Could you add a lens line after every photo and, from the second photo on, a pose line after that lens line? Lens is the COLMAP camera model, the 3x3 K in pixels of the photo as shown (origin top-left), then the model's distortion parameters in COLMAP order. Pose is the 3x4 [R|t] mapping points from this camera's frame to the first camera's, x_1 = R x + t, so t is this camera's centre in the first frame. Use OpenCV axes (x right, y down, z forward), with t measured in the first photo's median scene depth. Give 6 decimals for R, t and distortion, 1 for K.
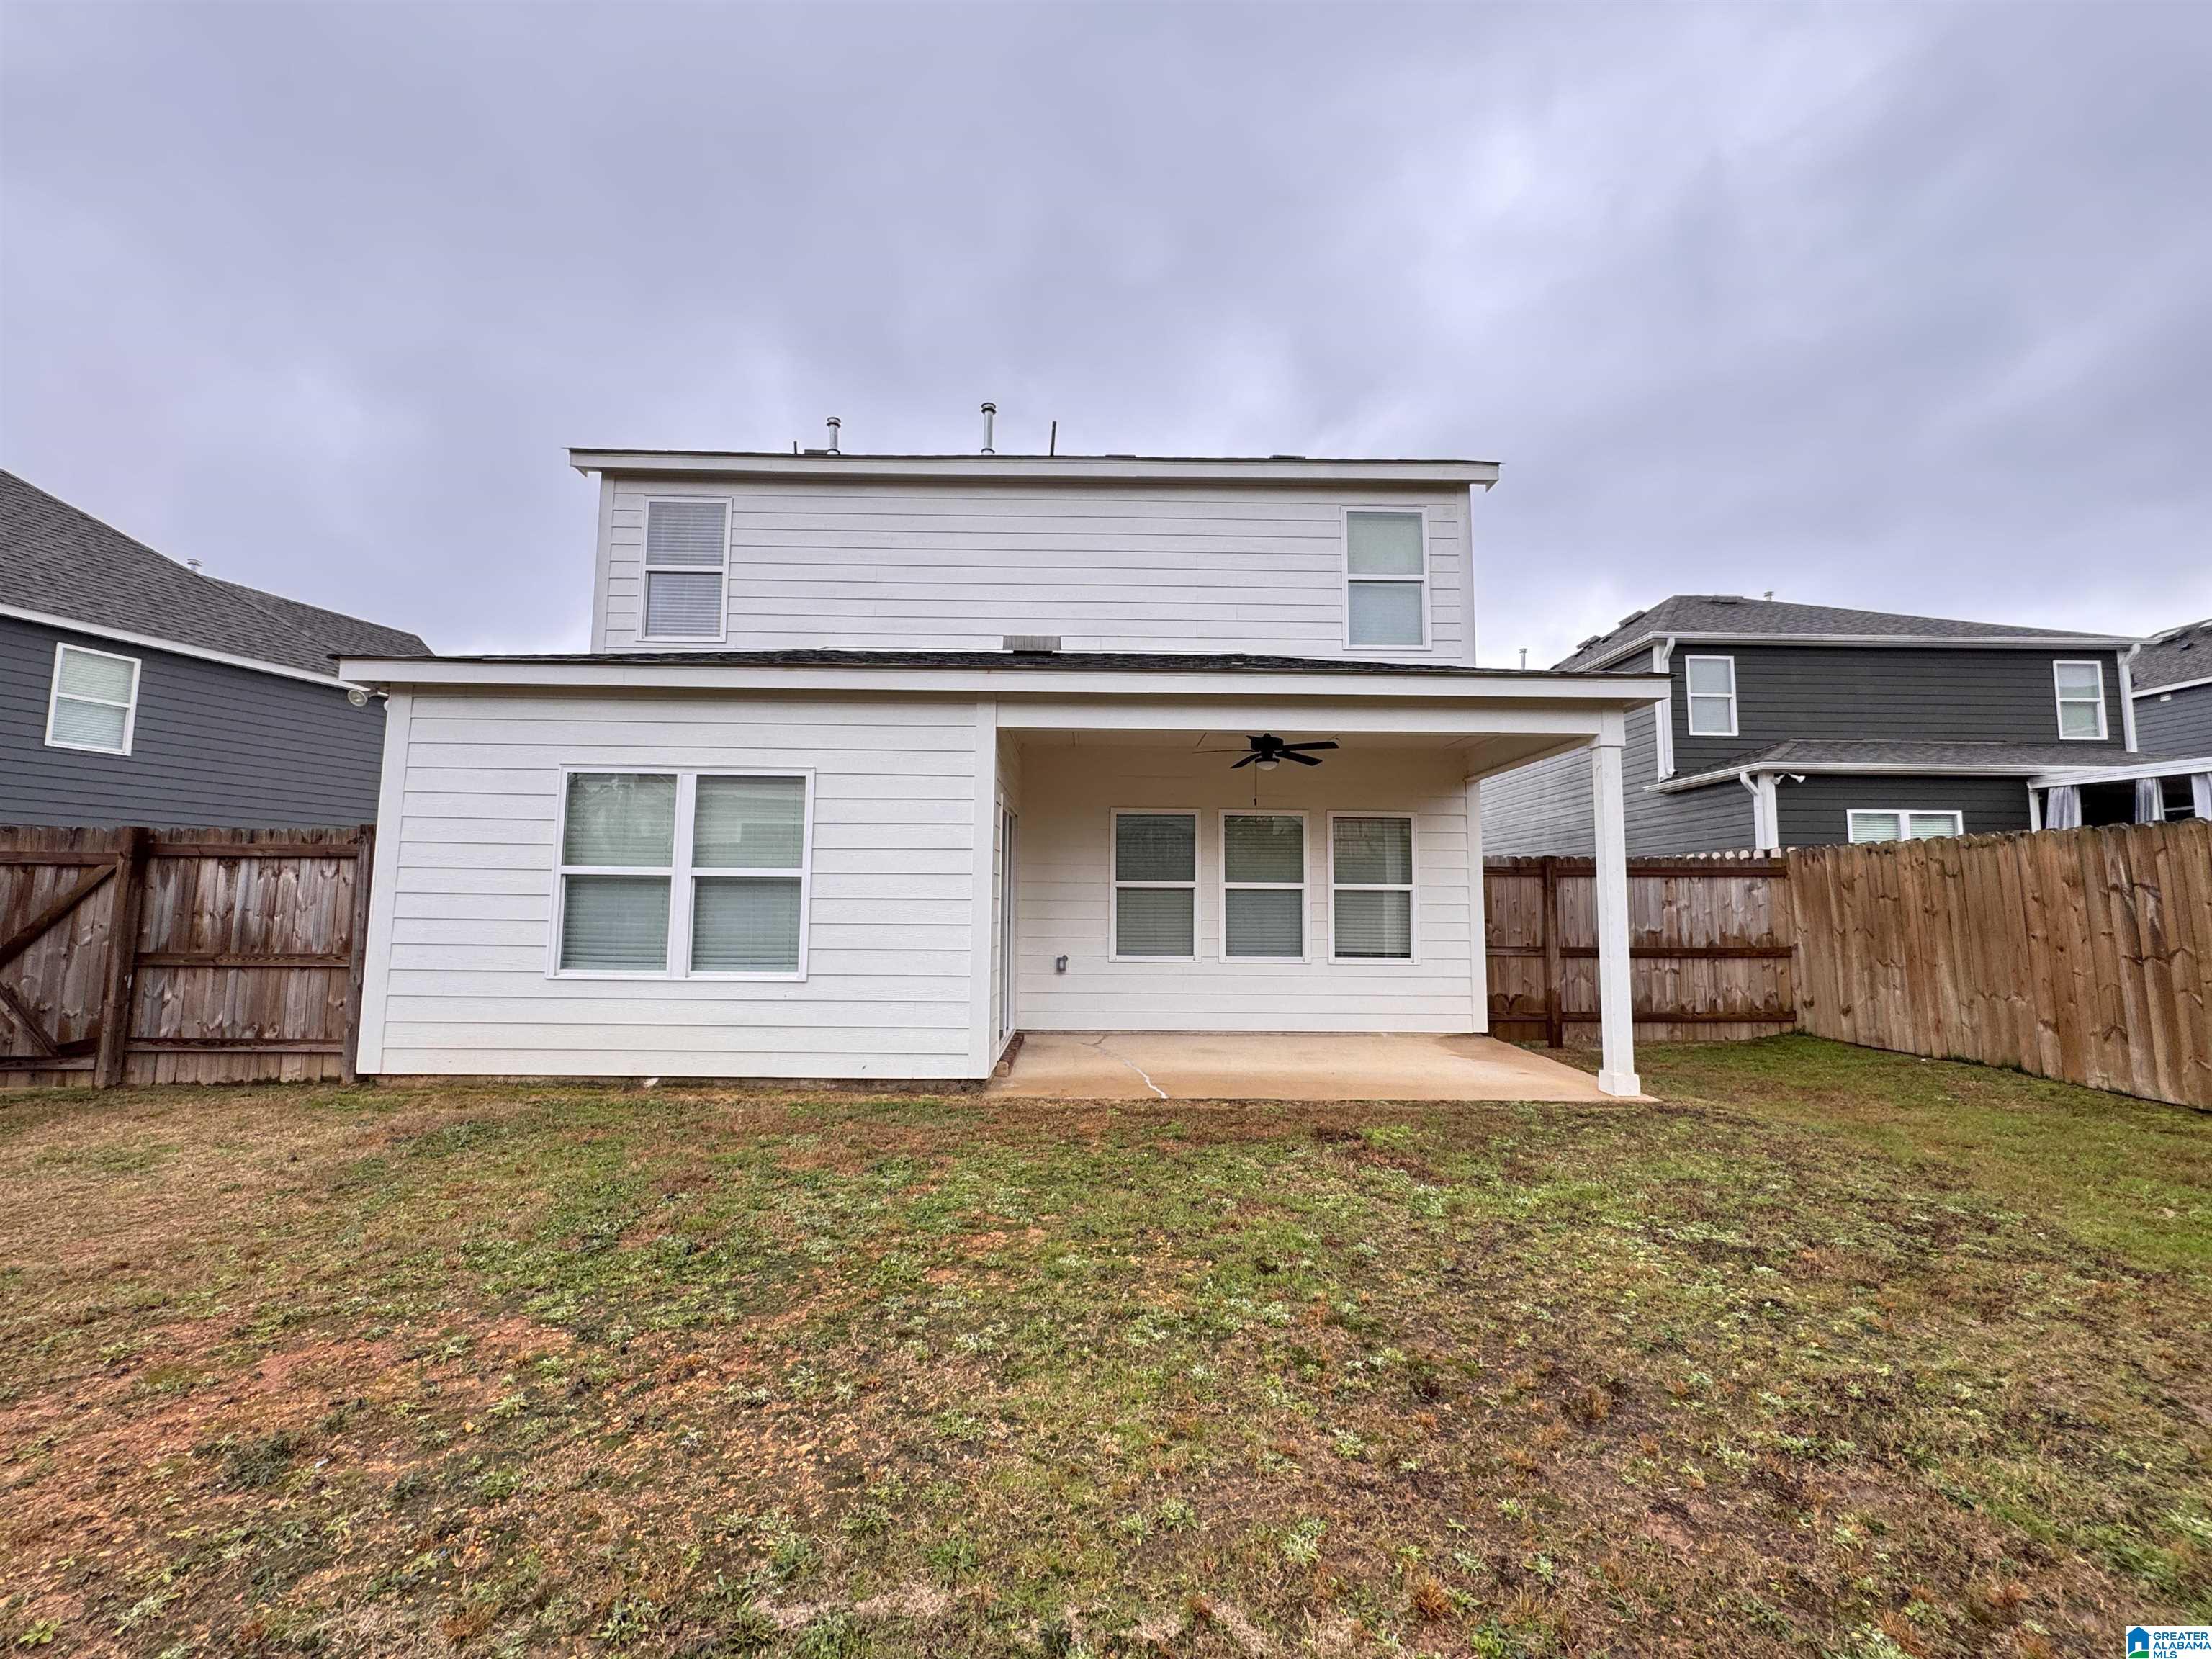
lens RADIAL K [[879.6, 0, 1103.8], [0, 879.6, 825.6], [0, 0, 1]] dist [-0.000991, 0.000057]
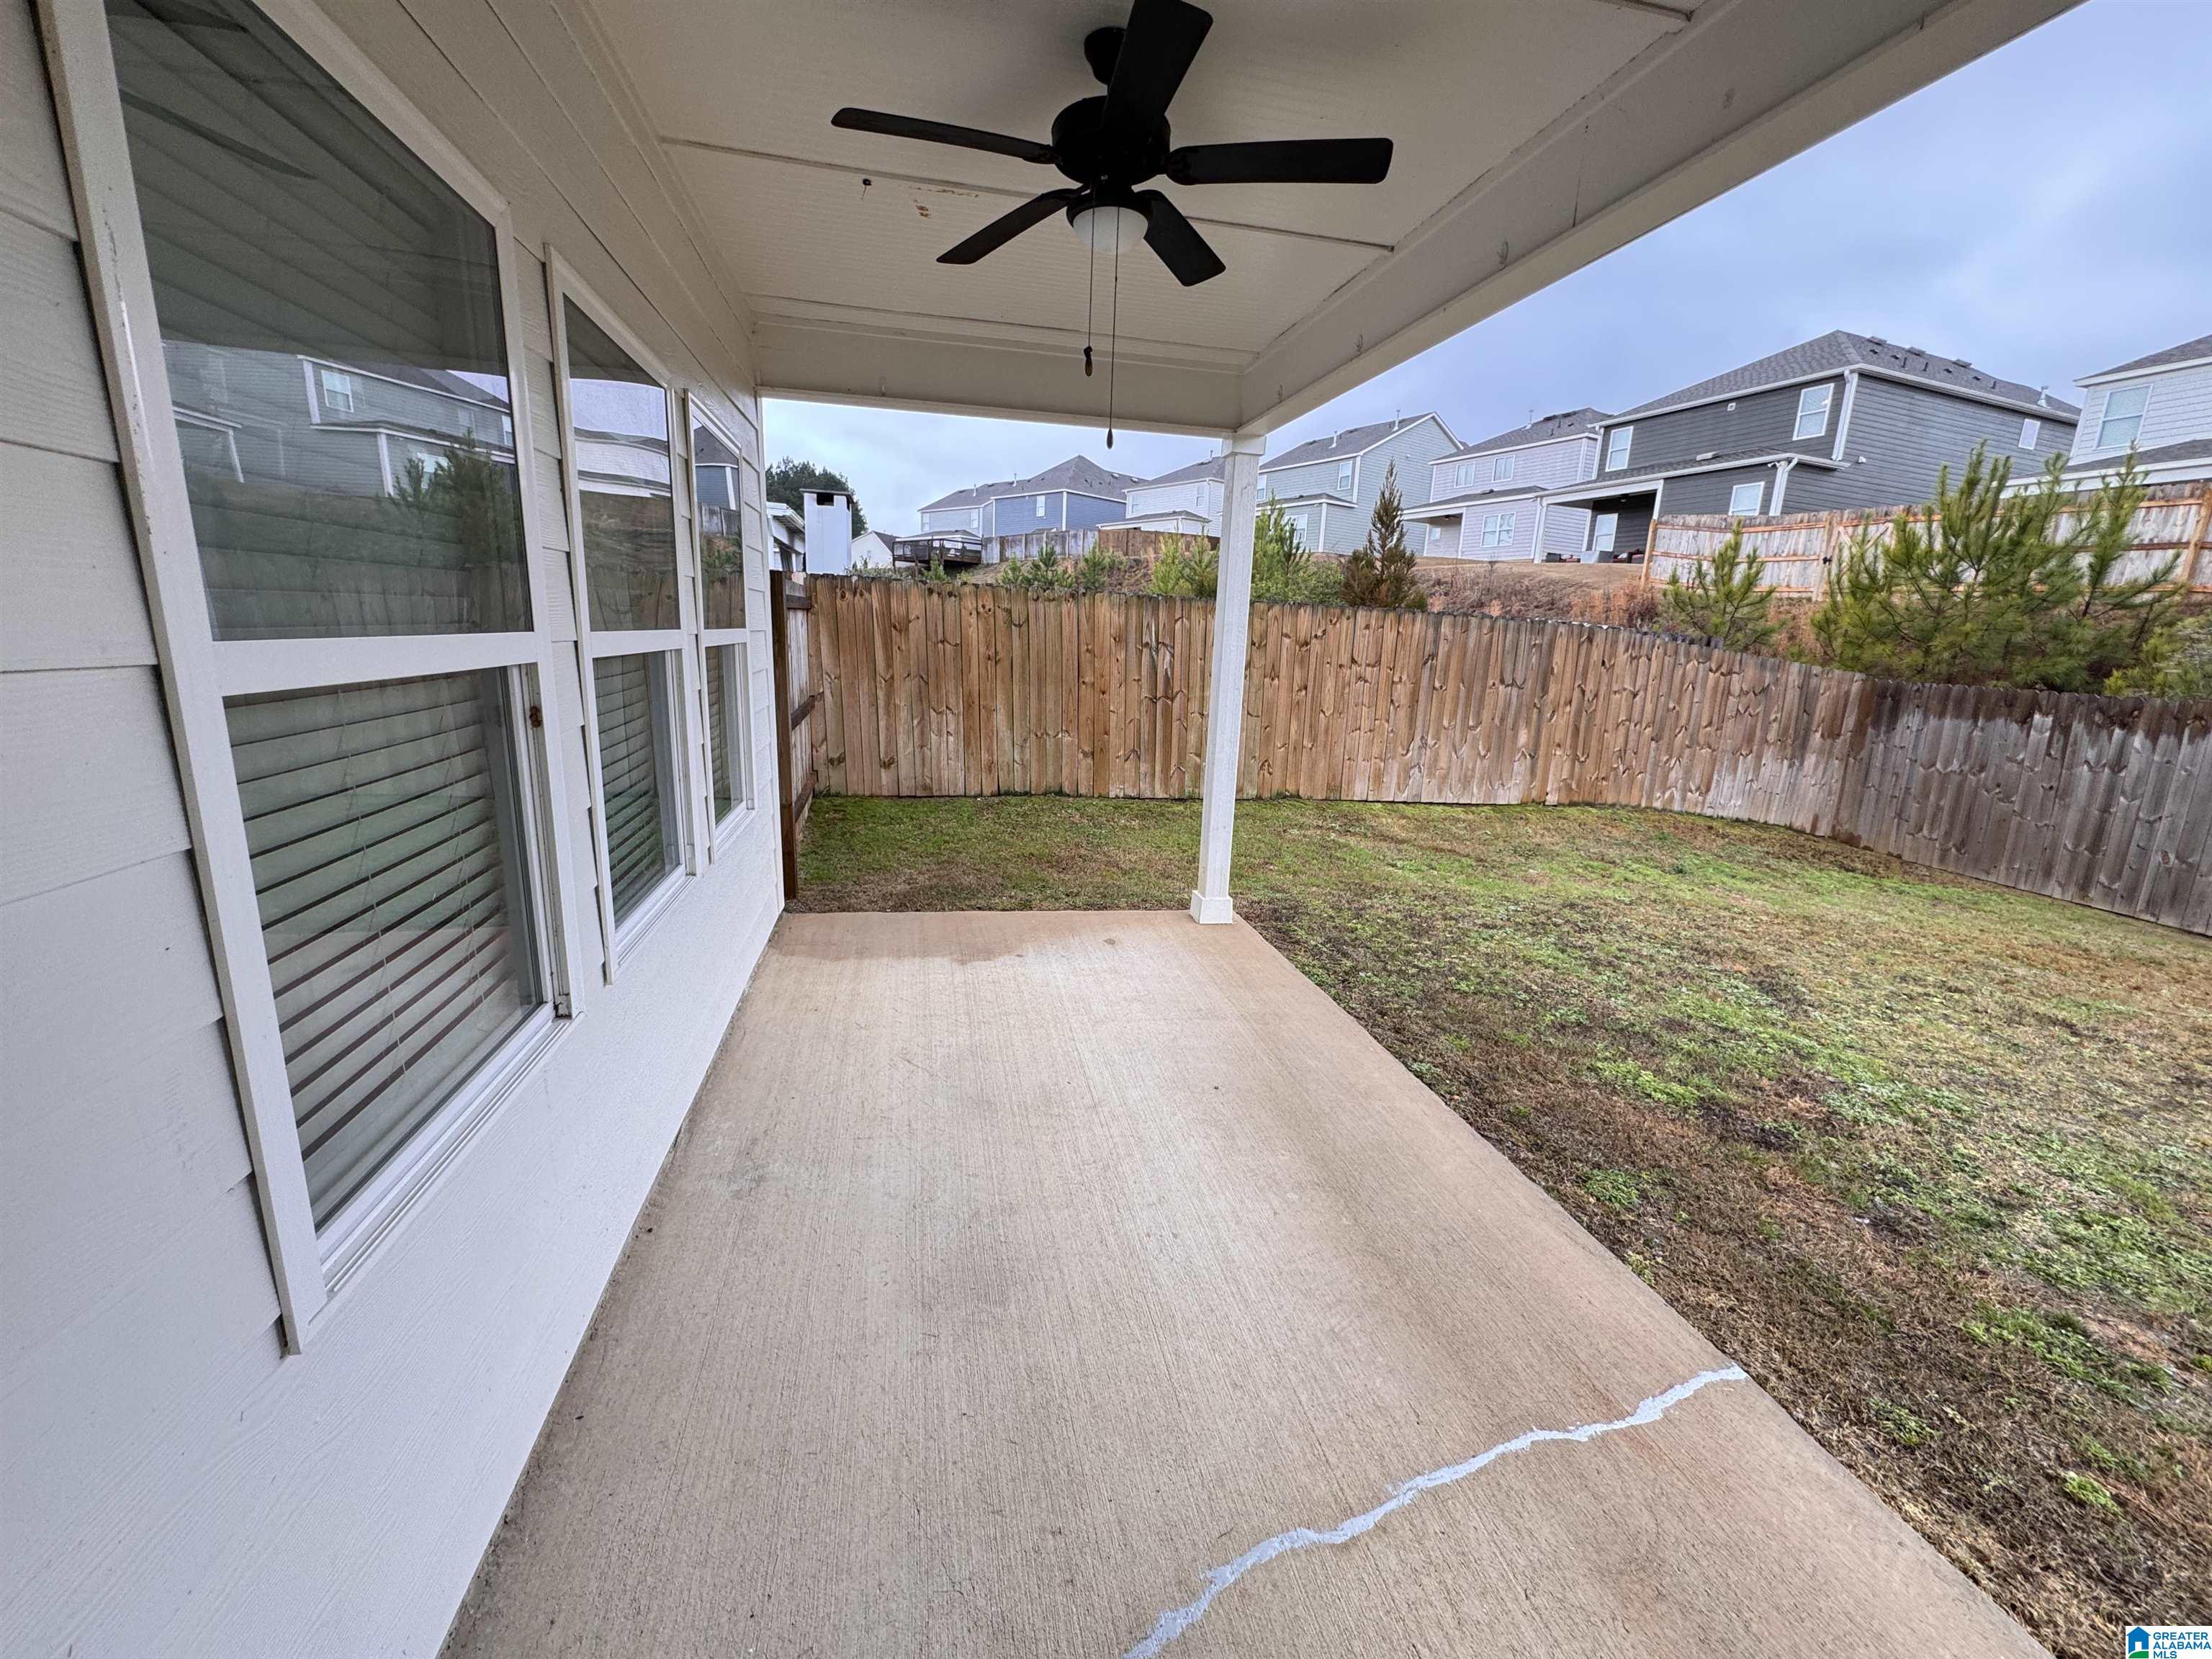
lens RADIAL K [[879.6, 0, 1106.4], [0, 879.6, 824.0], [0, 0, 1]] dist [-0.000991, 0.000057]
pose [[-0.189540, -0.236401, 0.952990, -0.127185], [-0.135322, 0.967611, 0.213114, 0.050376], [-0.972503, -0.088567, -0.215391, 1.147544]]
